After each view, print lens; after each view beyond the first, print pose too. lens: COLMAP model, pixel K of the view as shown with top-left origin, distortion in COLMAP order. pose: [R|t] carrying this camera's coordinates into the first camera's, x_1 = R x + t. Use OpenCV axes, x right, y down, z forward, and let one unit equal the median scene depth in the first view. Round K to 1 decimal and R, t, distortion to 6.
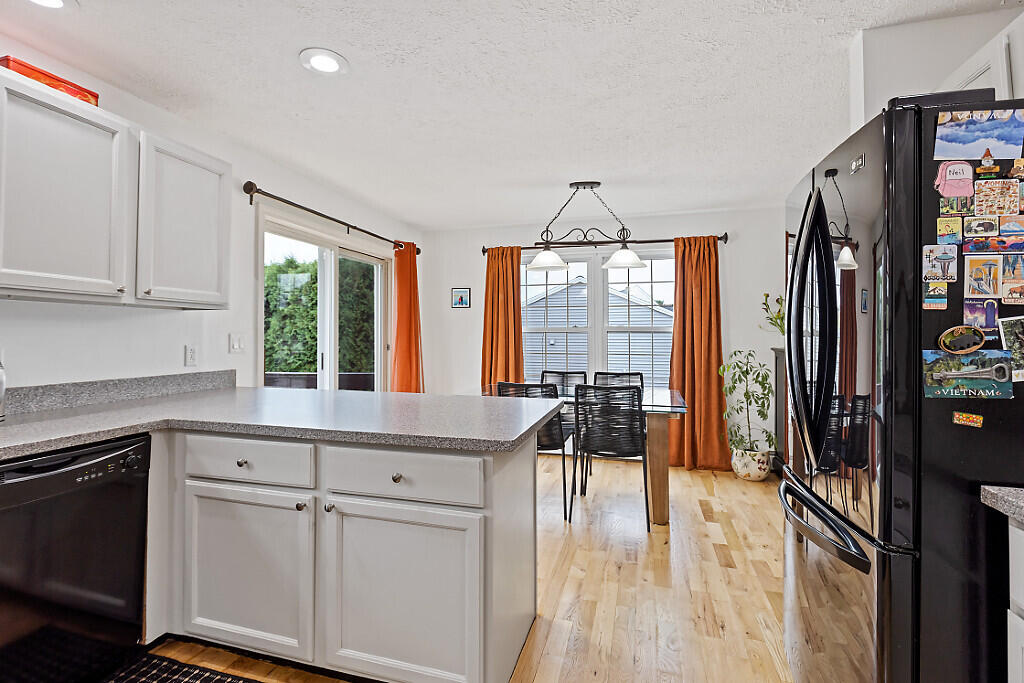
lens RADIAL K [[459.5, 0, 513.2], [0, 459.5, 332.3], [0, 0, 1]] dist [-0.004343, -0.000913]
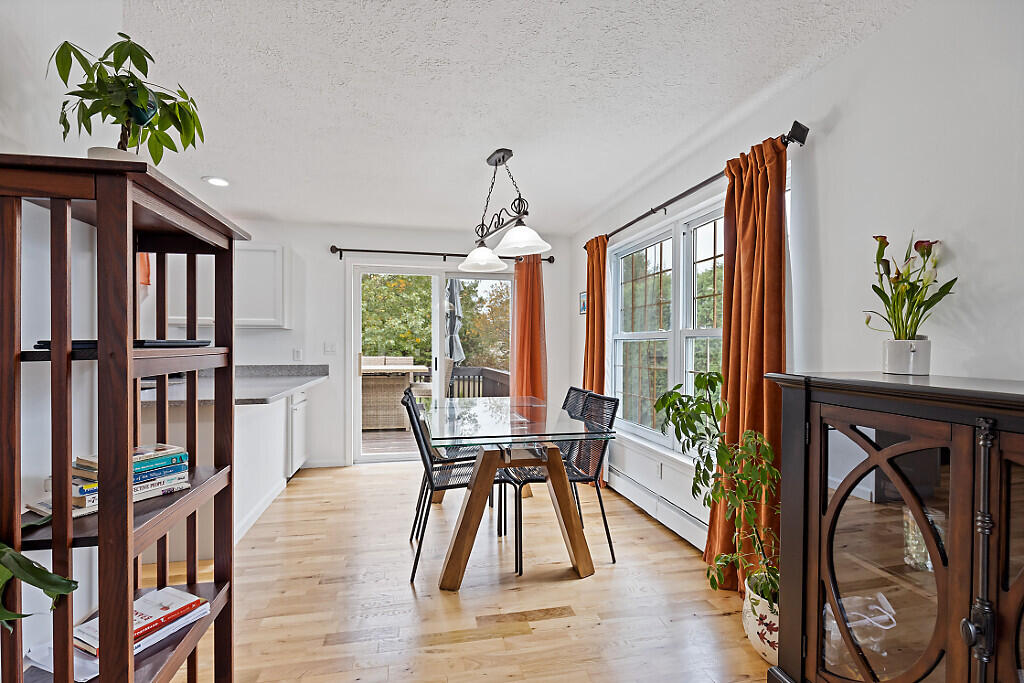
lens RADIAL K [[459.5, 0, 511.3], [0, 459.5, 350.4], [0, 0, 1]] dist [-0.004343, -0.000913]
pose [[0.474349, 0.009830, -0.880282, 0.763587], [0.004611, 0.999896, 0.013650, 0.008329], [0.880325, -0.010534, 0.474255, 0.536800]]
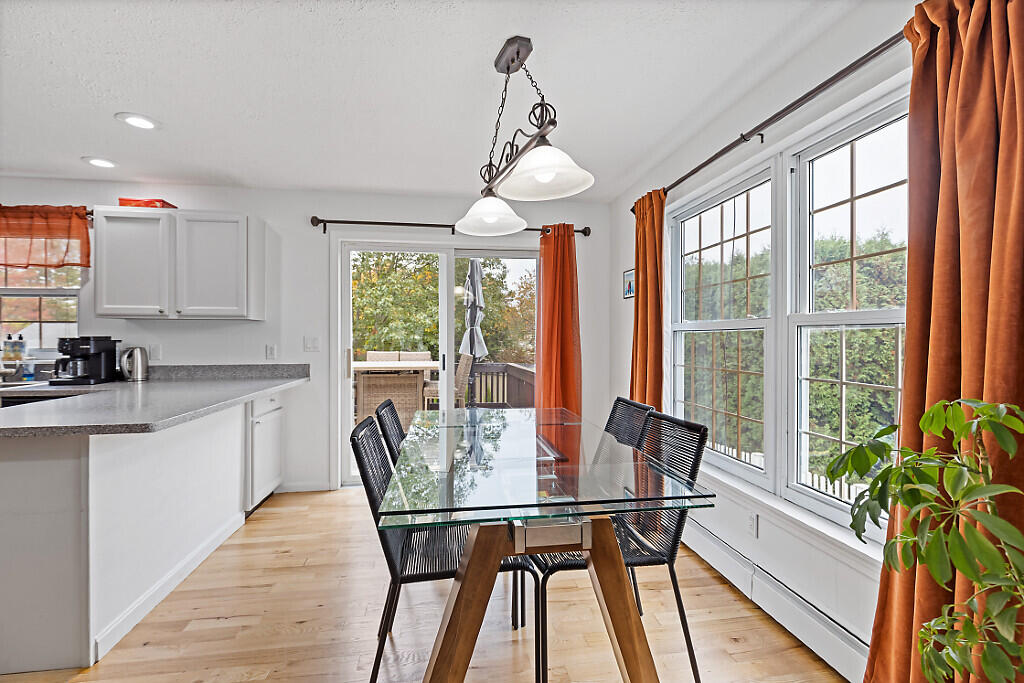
lens RADIAL K [[459.5, 0, 516.2], [0, 459.5, 342.5], [0, 0, 1]] dist [-0.004343, -0.000913]
pose [[0.424773, 0.006003, -0.905280, 0.556668], [0.008839, 0.999903, 0.010778, 0.007706], [0.905257, -0.012580, 0.424679, 0.660014]]
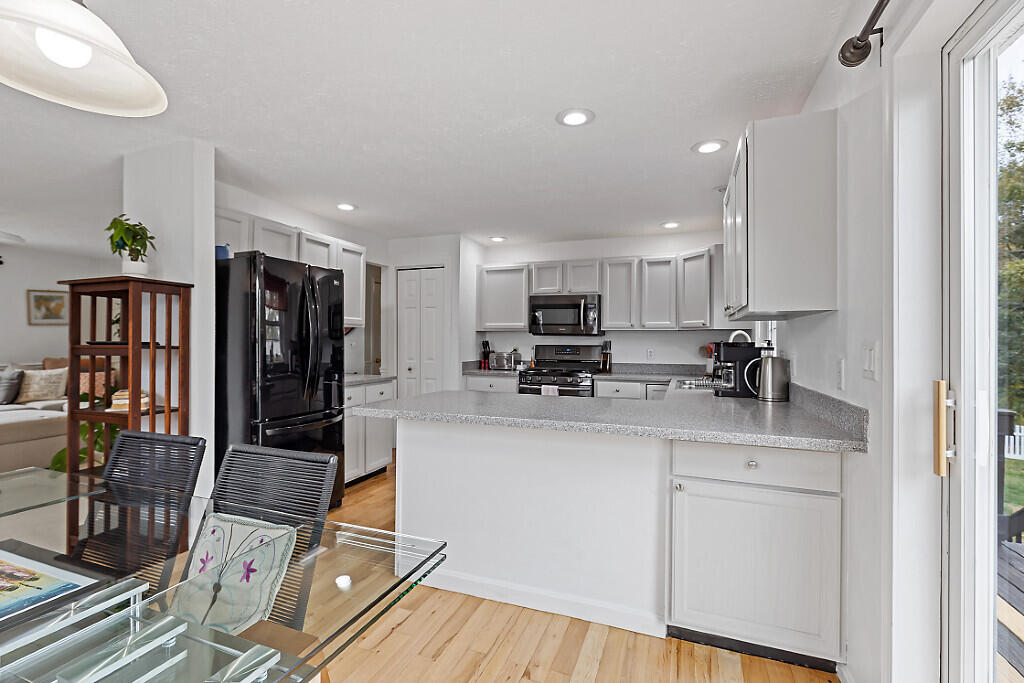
lens RADIAL K [[459.5, 0, 514.7], [0, 459.5, 341.6], [0, 0, 1]] dist [-0.004343, -0.000913]
pose [[-0.996624, -0.007950, 0.081712, -0.207756], [-0.008955, 0.999889, -0.011936, 0.009253], [-0.081608, -0.012627, -0.996584, 1.069734]]
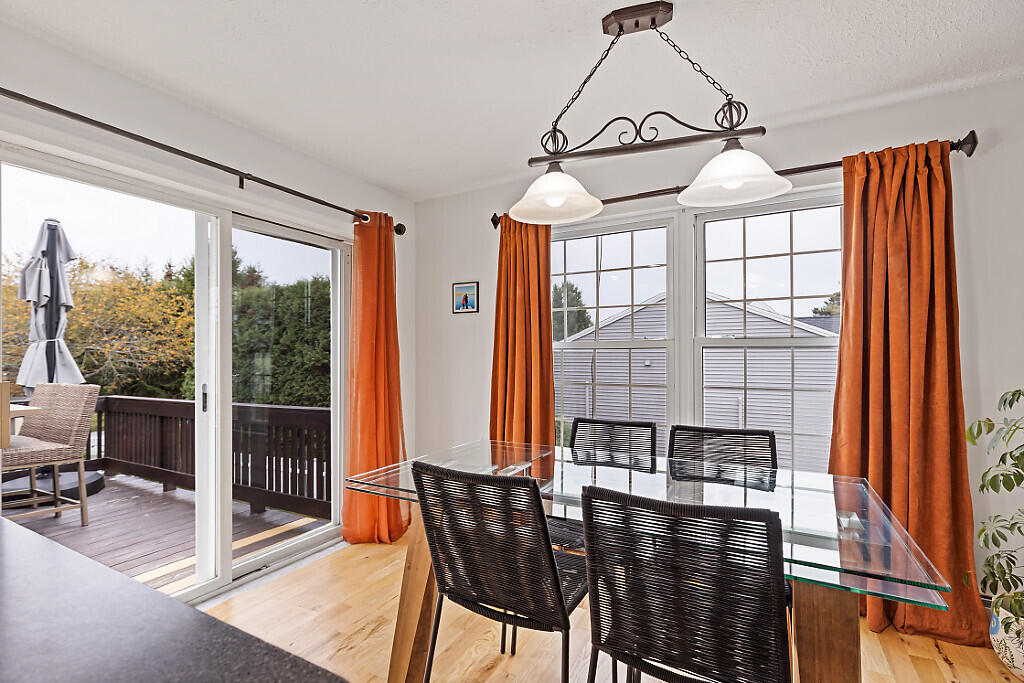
lens RADIAL K [[459.5, 0, 511.8], [0, 459.5, 361.9], [0, 0, 1]] dist [-0.004343, -0.000913]
pose [[0.974387, -0.000874, -0.224878, 0.117494], [0.005761, 0.999761, 0.021077, 0.003705], [0.224806, -0.021832, 0.974159, 0.456145]]
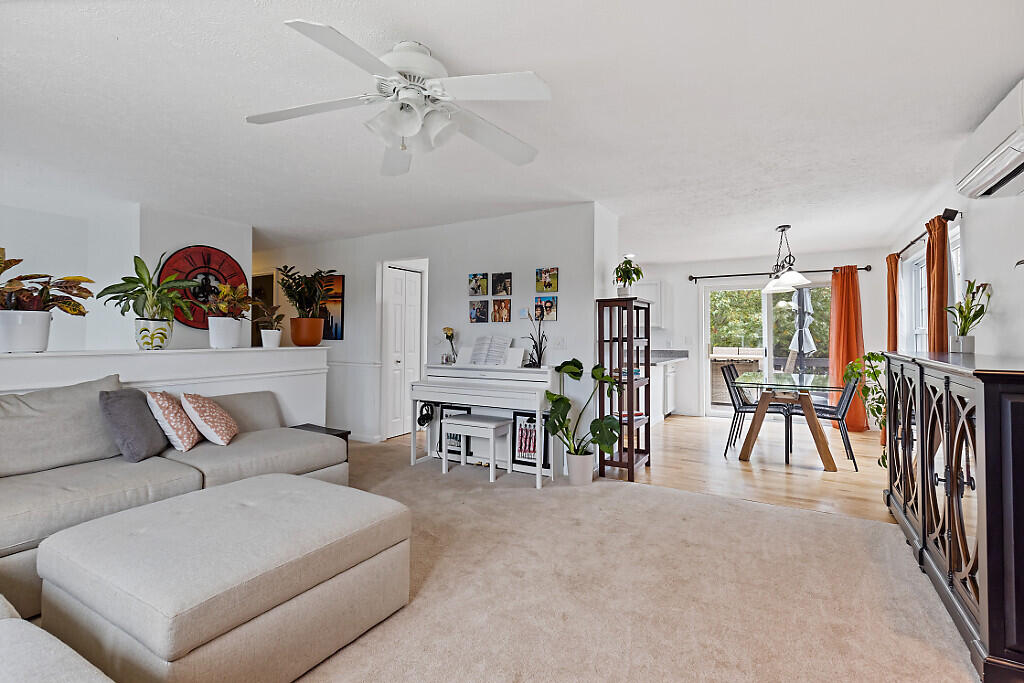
lens RADIAL K [[459.5, 0, 510.1], [0, 459.5, 326.4], [0, 0, 1]] dist [-0.004343, -0.000913]
pose [[-0.270661, -0.024300, -0.962368, 1.470631], [0.004811, 0.999635, -0.026594, 0.007089], [0.962663, -0.011828, -0.270445, 0.492917]]
